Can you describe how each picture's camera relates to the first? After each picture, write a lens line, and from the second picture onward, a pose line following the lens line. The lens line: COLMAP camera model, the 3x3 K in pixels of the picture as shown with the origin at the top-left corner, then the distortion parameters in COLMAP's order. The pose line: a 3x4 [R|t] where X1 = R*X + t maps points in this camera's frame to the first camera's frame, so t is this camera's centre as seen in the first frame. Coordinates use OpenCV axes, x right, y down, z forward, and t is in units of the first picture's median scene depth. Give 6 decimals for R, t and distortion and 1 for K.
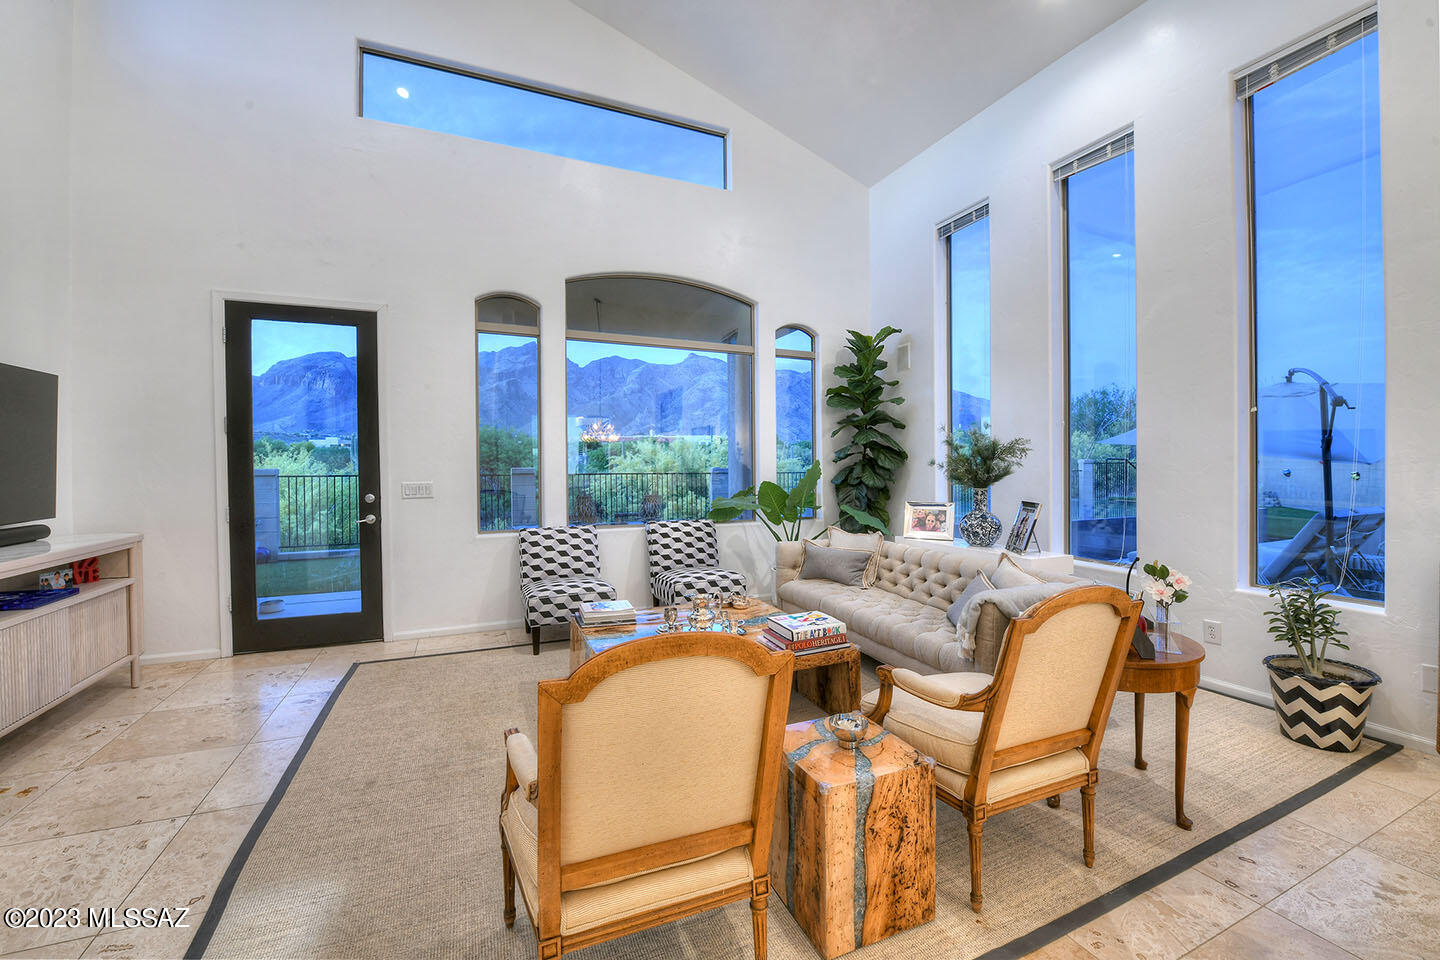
lens RADIAL K [[592.2, 0, 715.4], [0, 592.2, 469.3], [0, 0, 1]] dist [-0.014214, -0.000585]
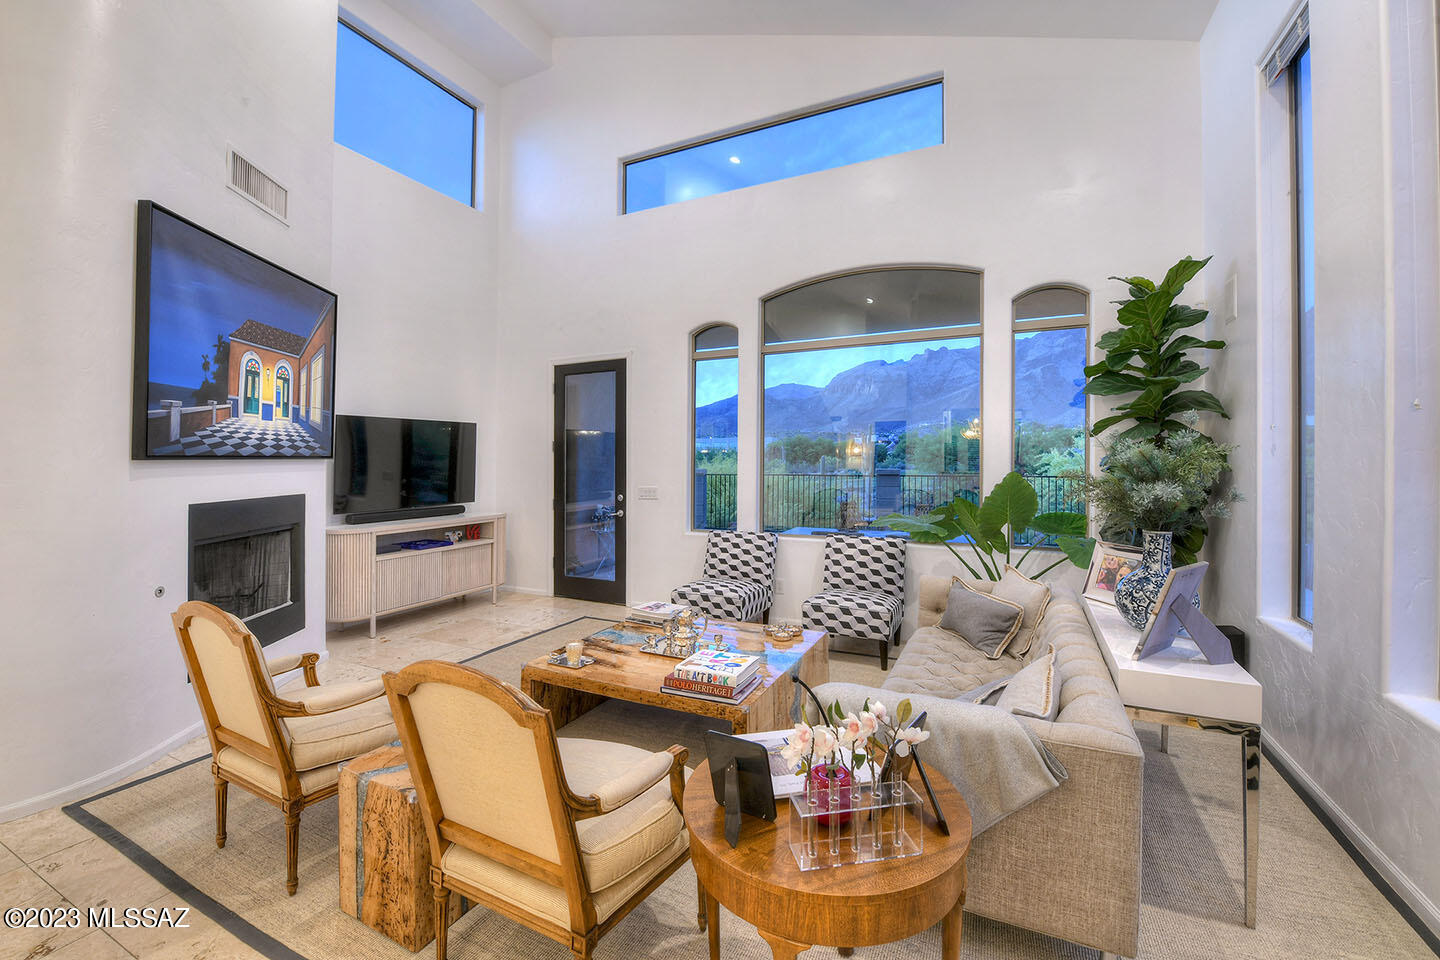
lens RADIAL K [[592.2, 0, 718.5], [0, 592.2, 458.5], [0, 0, 1]] dist [-0.014214, -0.000585]
pose [[0.647240, -0.003361, -0.762279, 0.532122], [-0.001173, 0.999985, -0.005404, -0.030038], [0.762285, 0.004392, 0.647226, 0.268185]]
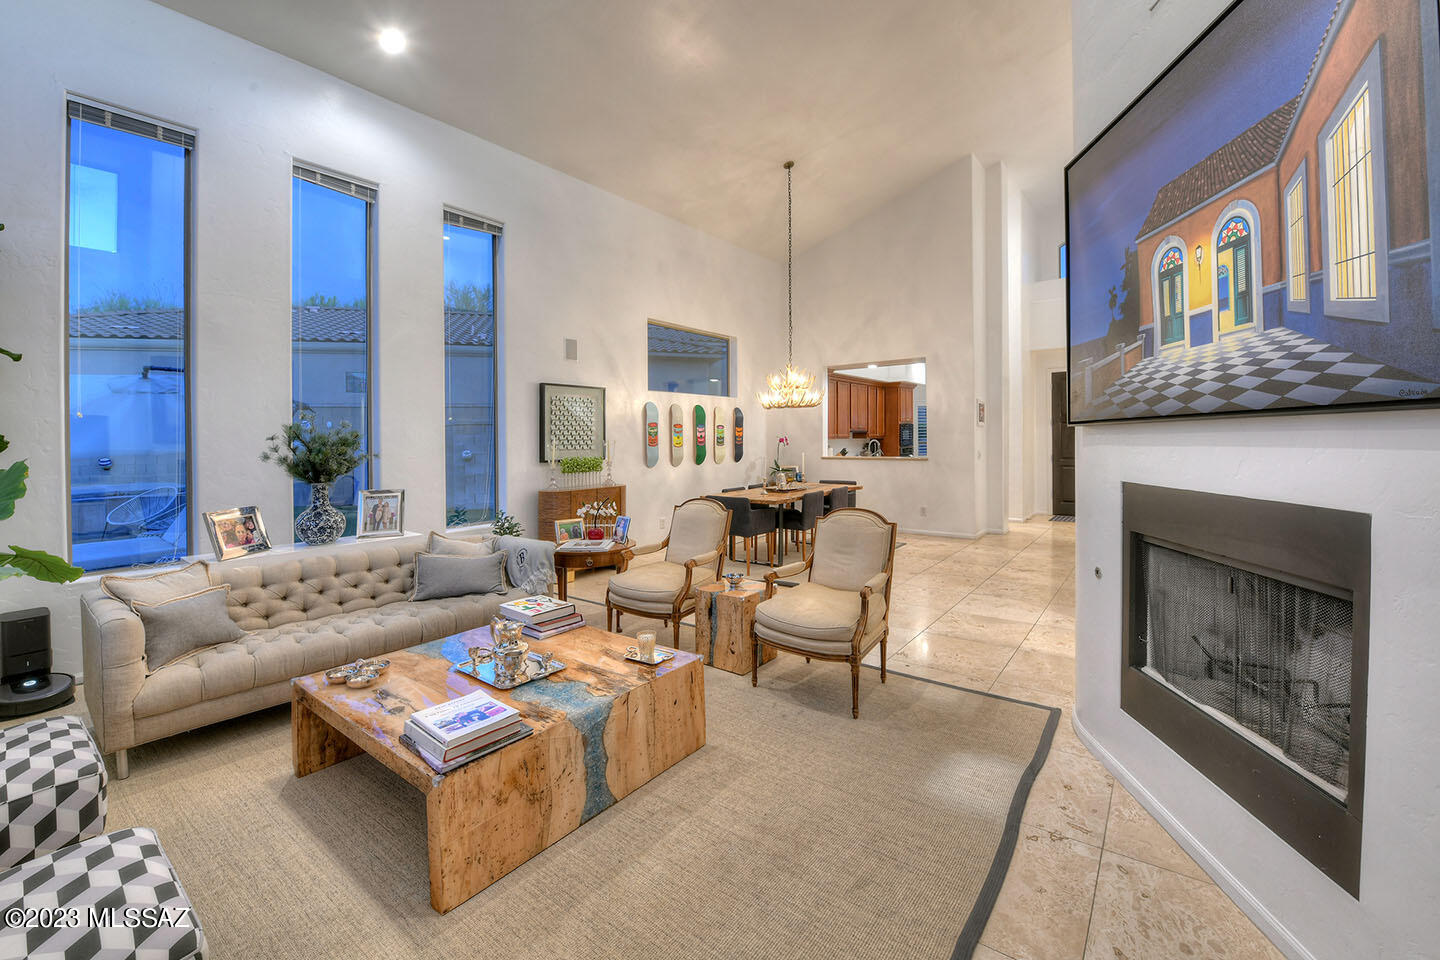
lens RADIAL K [[592.2, 0, 717.7], [0, 592.2, 440.9], [0, 0, 1]] dist [-0.014214, -0.000585]
pose [[-0.486961, 0.004158, 0.873414, -0.607153], [0.013970, 0.999898, 0.003029, -0.023592], [-0.873312, 0.013676, -0.486969, 0.792048]]
